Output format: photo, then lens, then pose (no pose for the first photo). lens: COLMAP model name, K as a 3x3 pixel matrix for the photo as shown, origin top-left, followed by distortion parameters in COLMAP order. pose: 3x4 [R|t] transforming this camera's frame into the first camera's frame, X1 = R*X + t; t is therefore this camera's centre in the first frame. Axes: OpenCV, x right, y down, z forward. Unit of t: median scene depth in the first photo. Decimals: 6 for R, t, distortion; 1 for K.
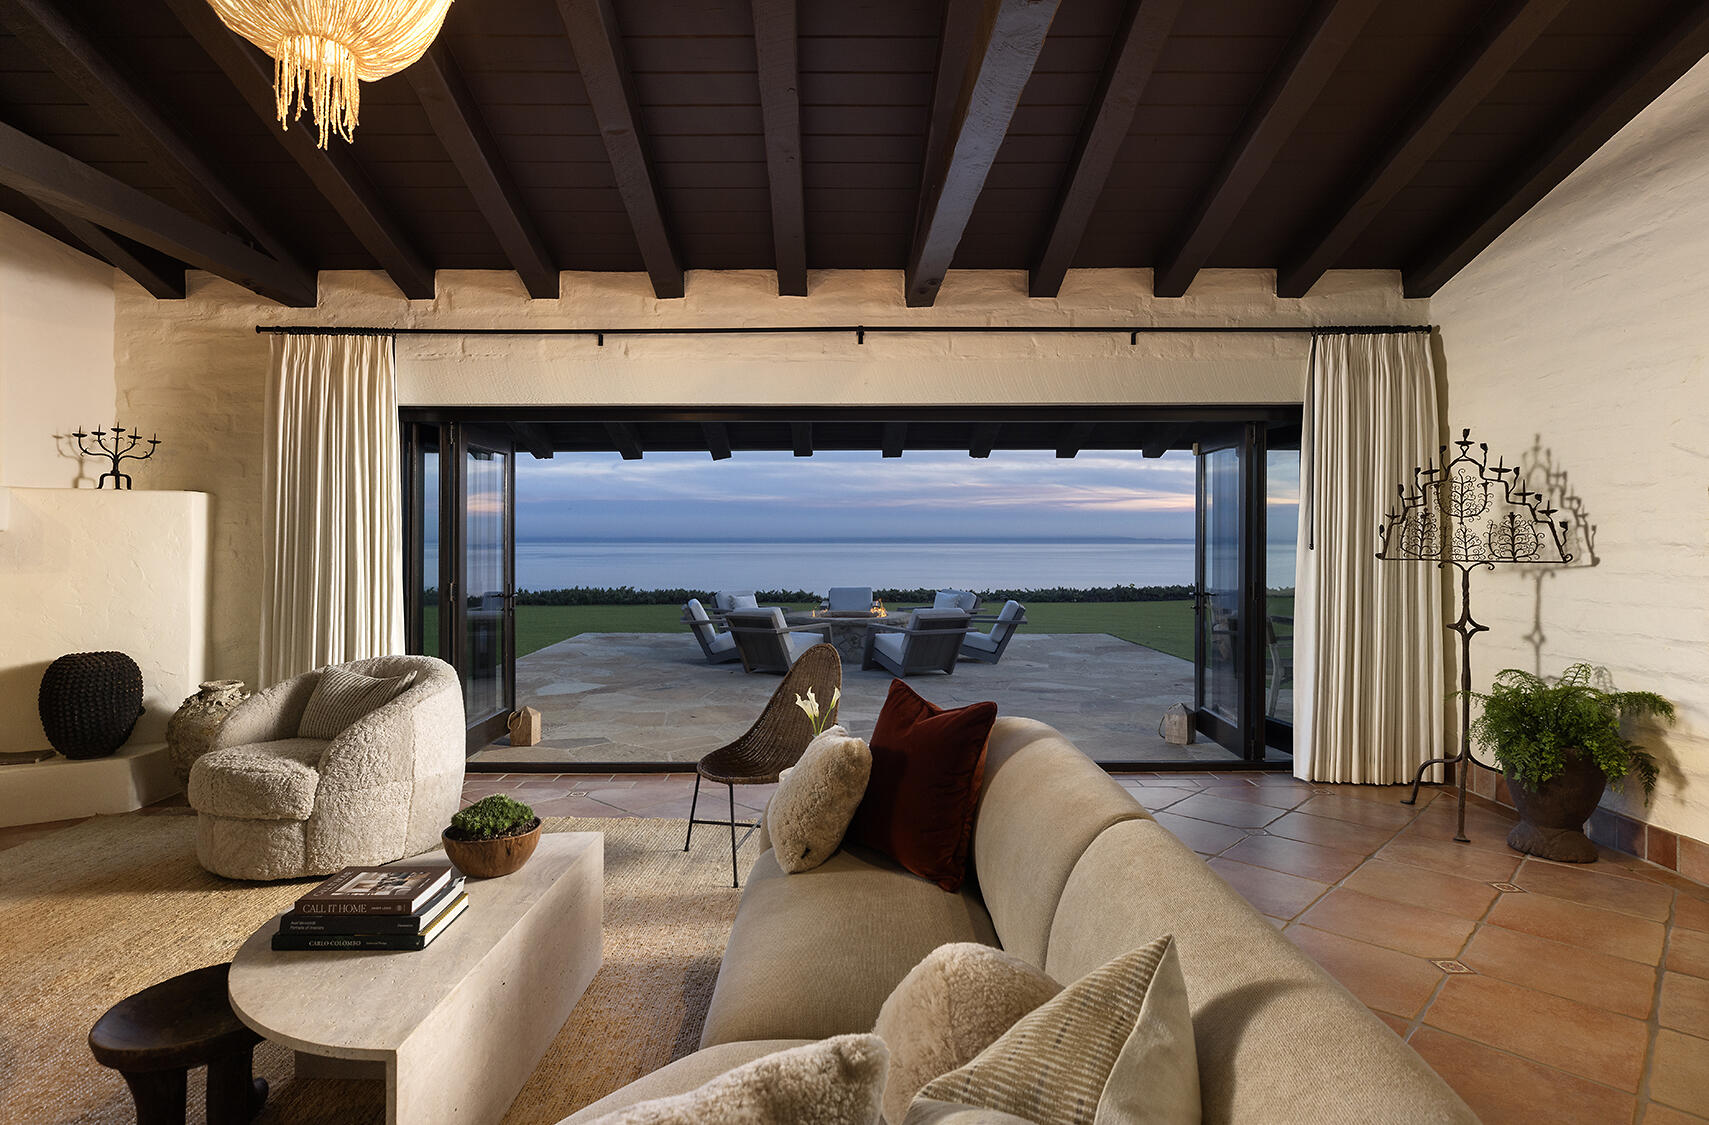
lens RADIAL K [[949.7, 0, 854.5], [0, 949.7, 562.5], [0, 0, 1]] dist [0.001709, 0.001283]
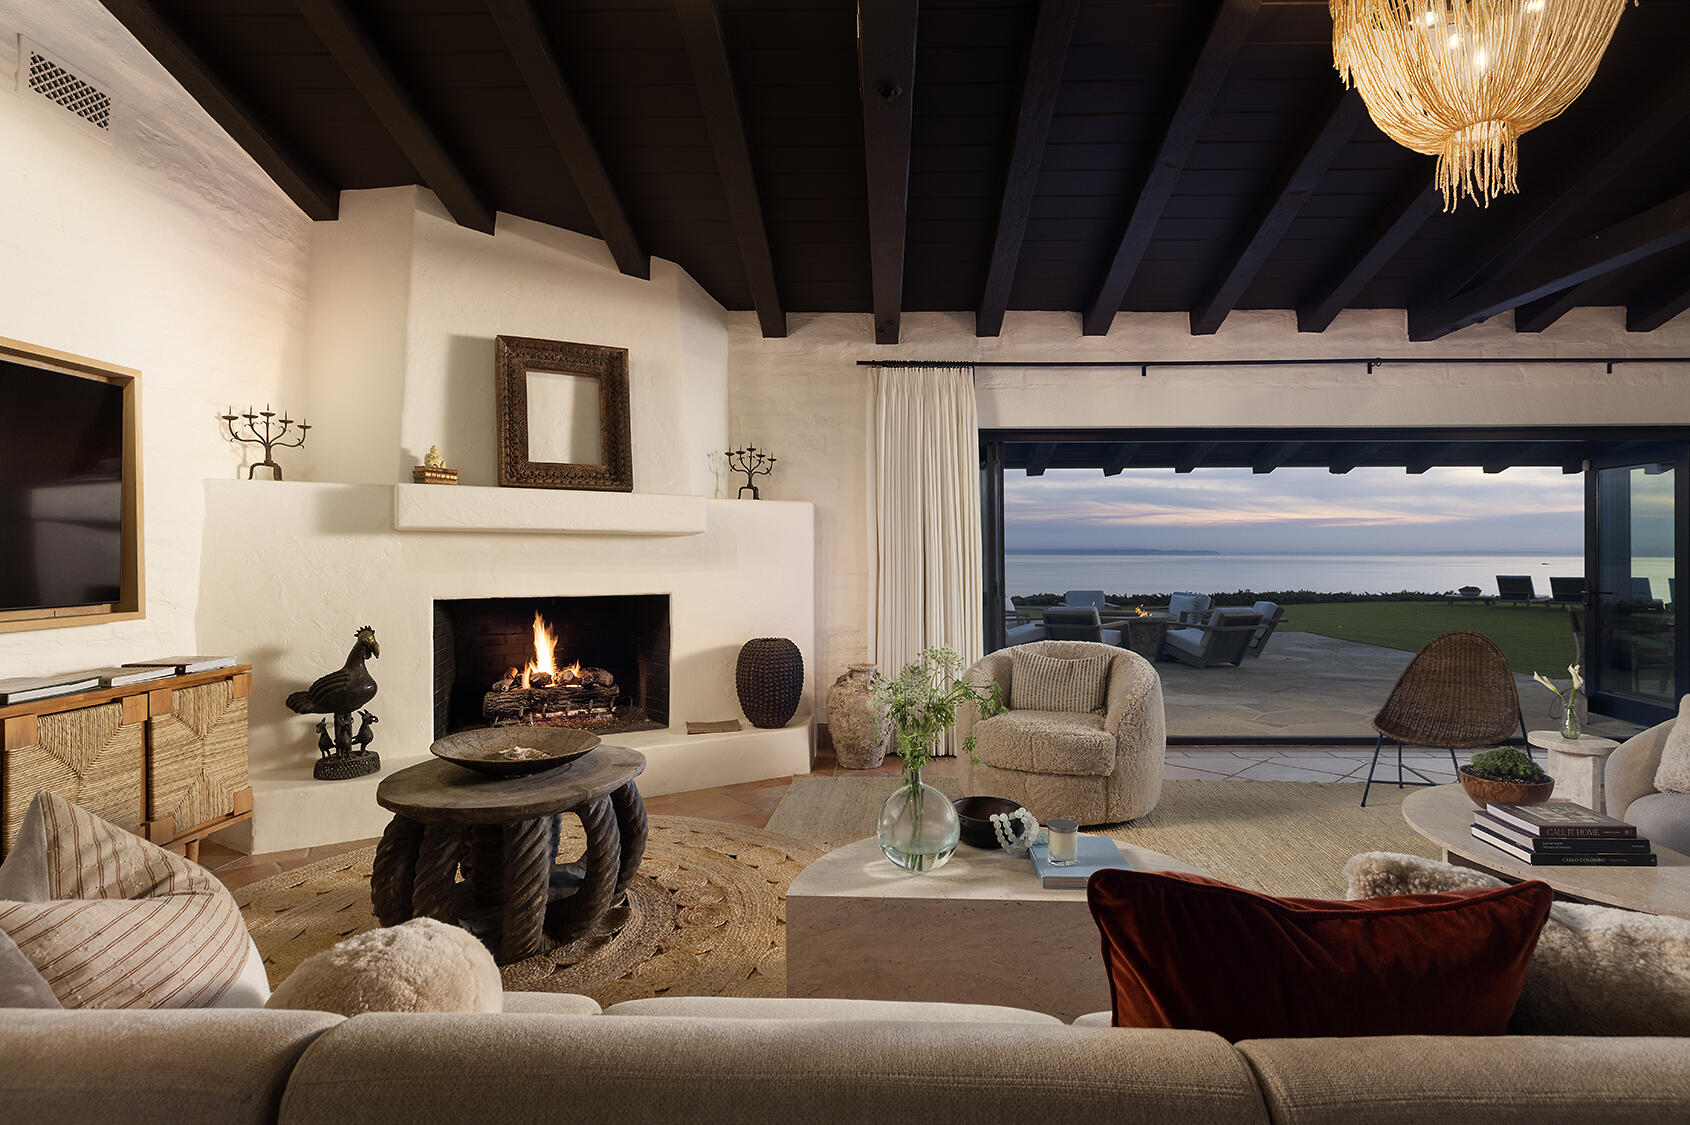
lens RADIAL K [[852.7, 0, 845.0], [0, 852.7, 562.5], [0, 0, 1]] dist [0.000429, 0.000989]
pose [[0.999797, 0.001207, -0.020103, -0.607453], [-0.001441, 0.999931, -0.011645, 0.011501], [0.020088, 0.011671, 0.999730, -0.042773]]
